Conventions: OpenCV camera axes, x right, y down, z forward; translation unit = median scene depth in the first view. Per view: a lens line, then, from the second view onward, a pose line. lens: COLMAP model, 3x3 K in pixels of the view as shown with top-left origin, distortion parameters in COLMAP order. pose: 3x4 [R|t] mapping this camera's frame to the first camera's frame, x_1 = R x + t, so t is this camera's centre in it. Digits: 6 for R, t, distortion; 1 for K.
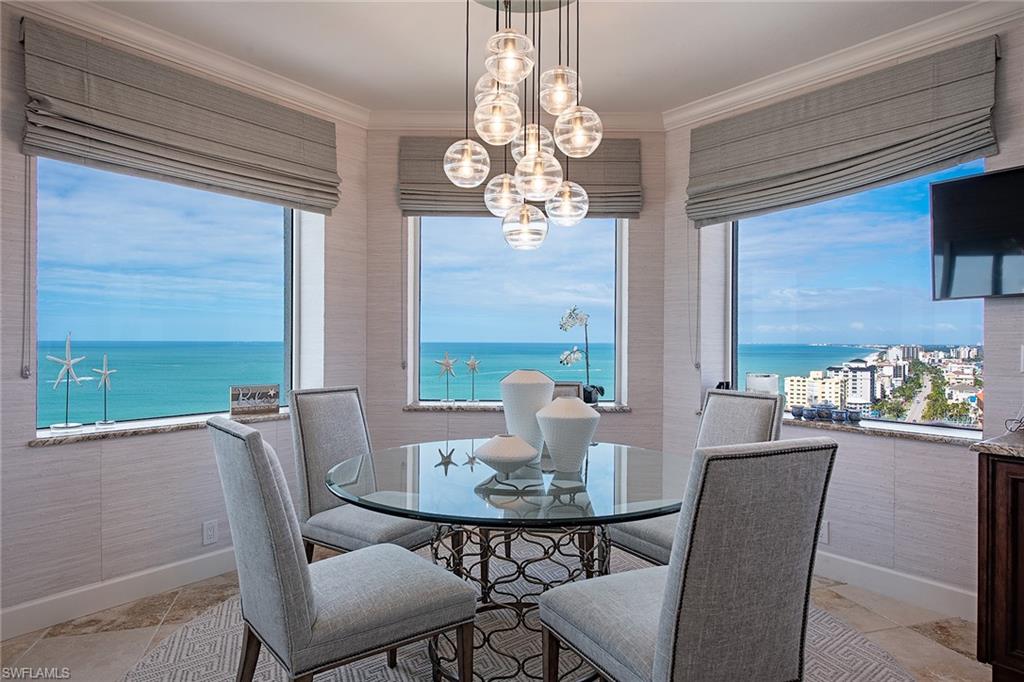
lens RADIAL K [[646.0, 0, 511.9], [0, 646.0, 341.1], [0, 0, 1]] dist [0.000295, -0.000160]
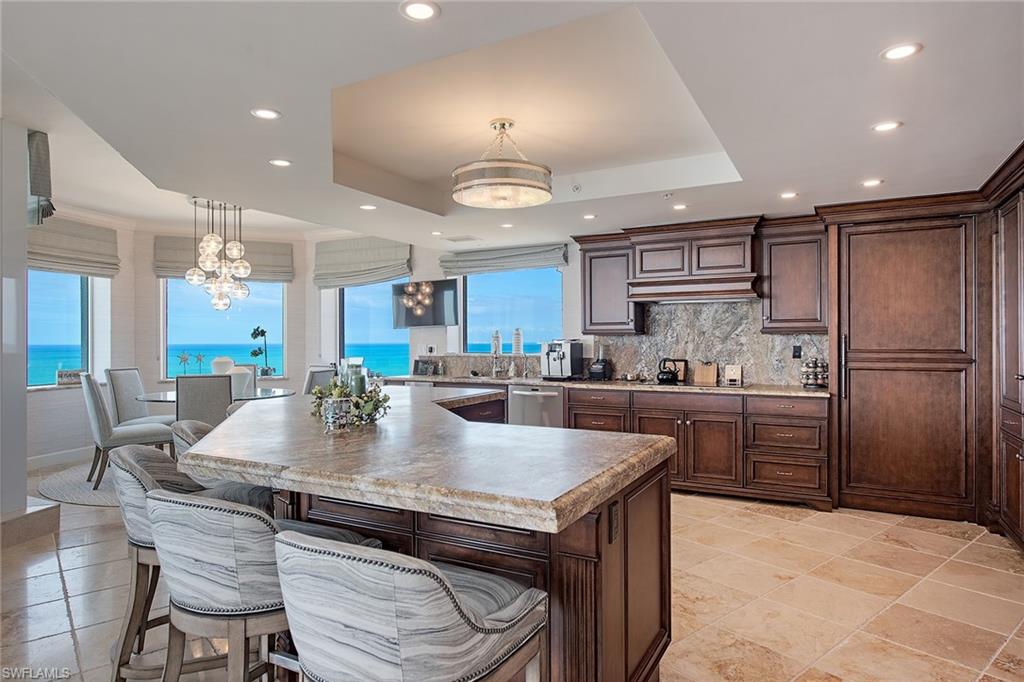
lens RADIAL K [[607.3, 0, 510.3], [0, 607.3, 342.0], [0, 0, 1]] dist [-0.002214, -0.001396]
pose [[0.917294, -0.008399, 0.398121, 0.072305], [0.008721, 0.999961, 0.001002, -0.003484], [-0.398114, 0.002553, 0.917332, -1.080999]]
